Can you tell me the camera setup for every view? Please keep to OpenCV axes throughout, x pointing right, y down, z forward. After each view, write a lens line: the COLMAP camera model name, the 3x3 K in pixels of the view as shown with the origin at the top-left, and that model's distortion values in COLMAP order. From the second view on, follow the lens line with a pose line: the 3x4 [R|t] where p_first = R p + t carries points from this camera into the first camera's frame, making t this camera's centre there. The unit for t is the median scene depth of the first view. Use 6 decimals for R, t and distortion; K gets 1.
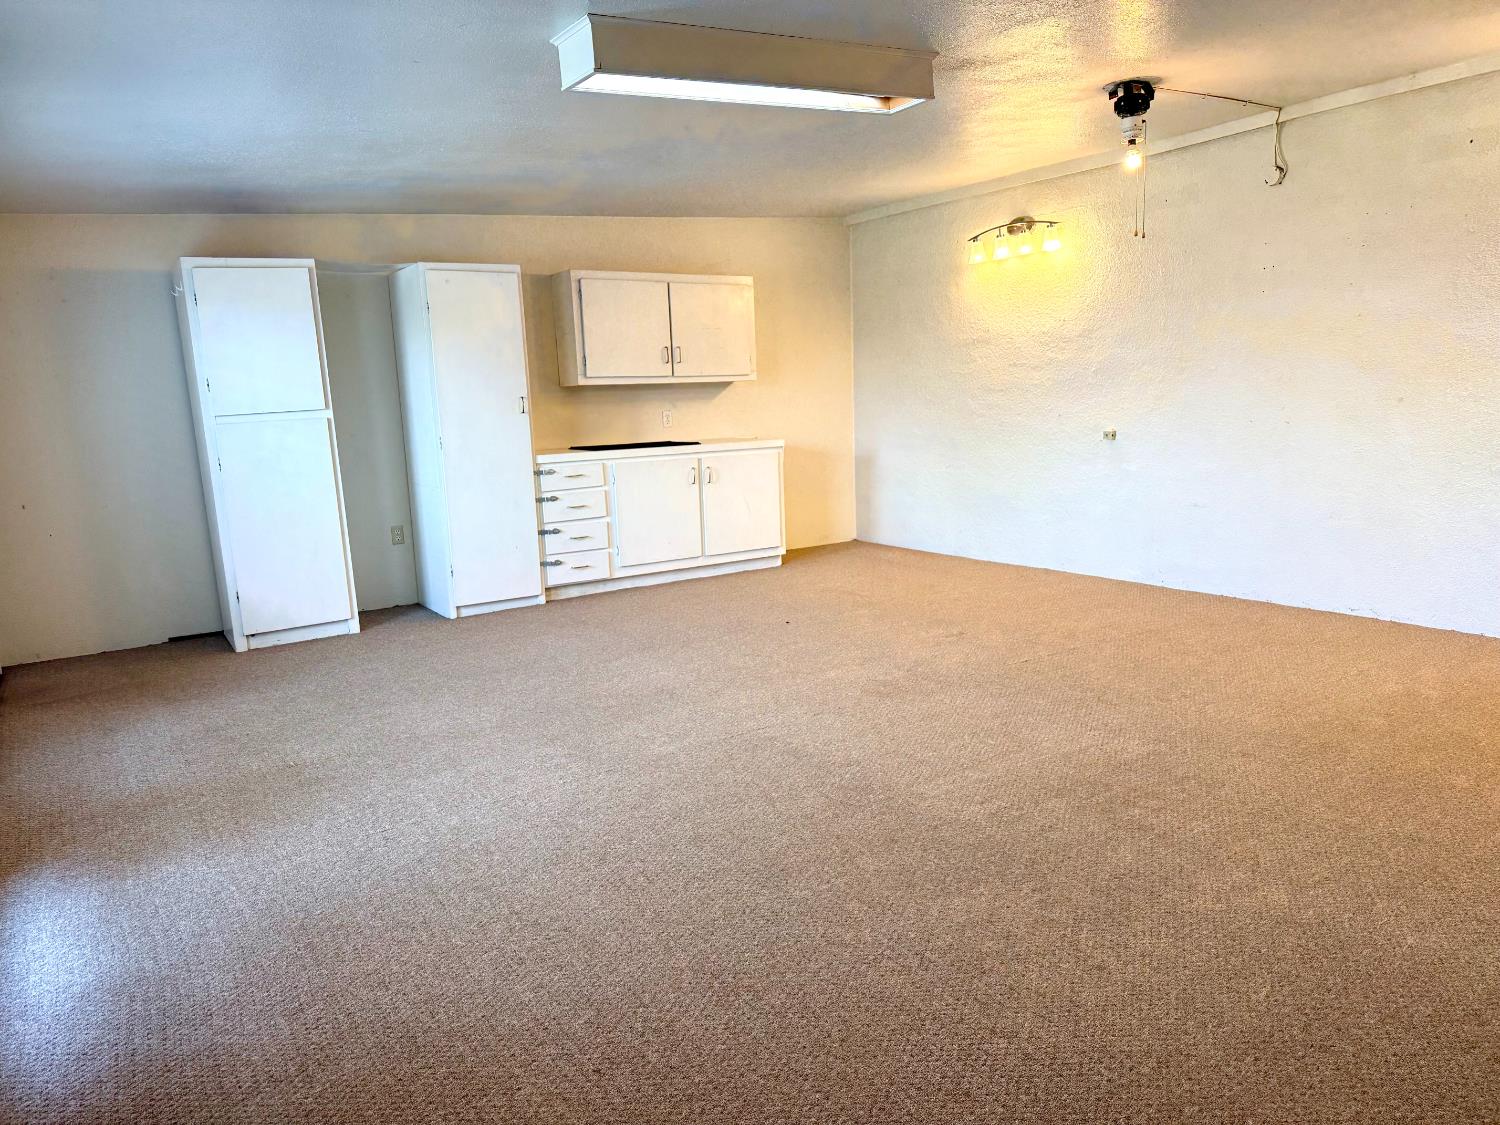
lens RADIAL K [[1047.2, 0, 750.0], [0, 1047.2, 562.5], [0, 0, 1]] dist [0.000541, -0.000744]
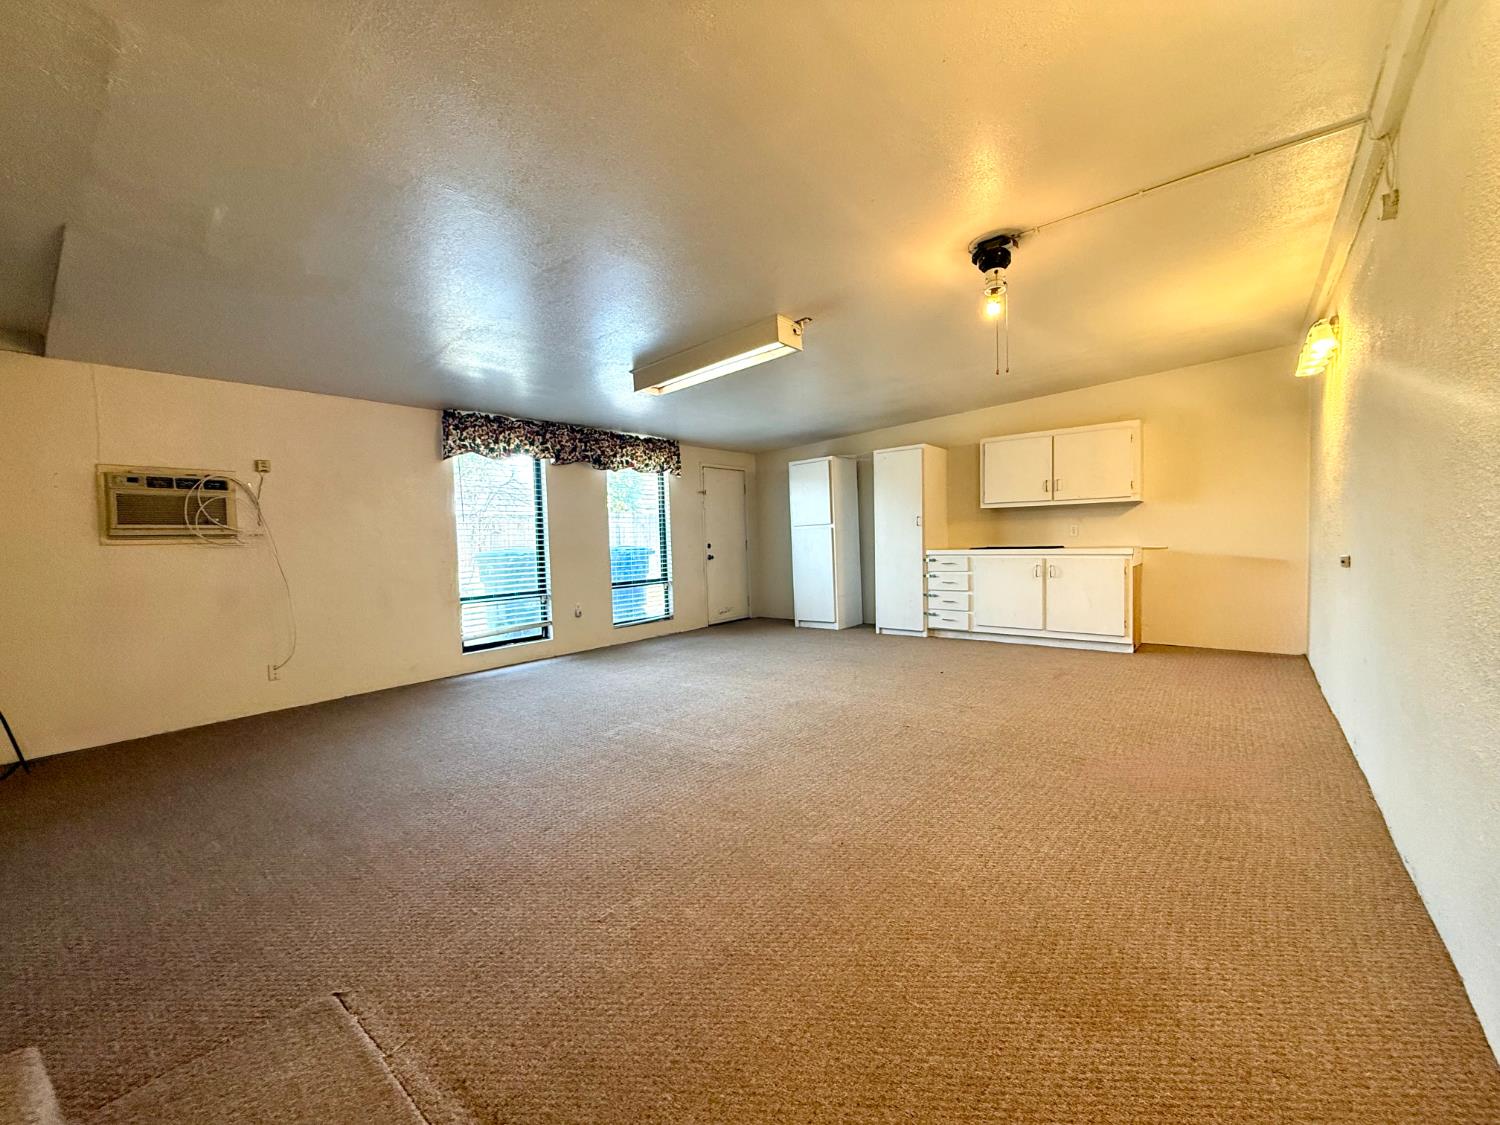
lens RADIAL K [[604.6, 0, 750.0], [0, 604.6, 562.5], [0, 0, 1]] dist [-0.000088, -0.000010]
pose [[0.301157, 0.069622, -0.951030, 0.642255], [-0.137301, 0.990105, 0.029004, -0.069811], [0.943638, 0.121843, 0.307736, 0.416984]]
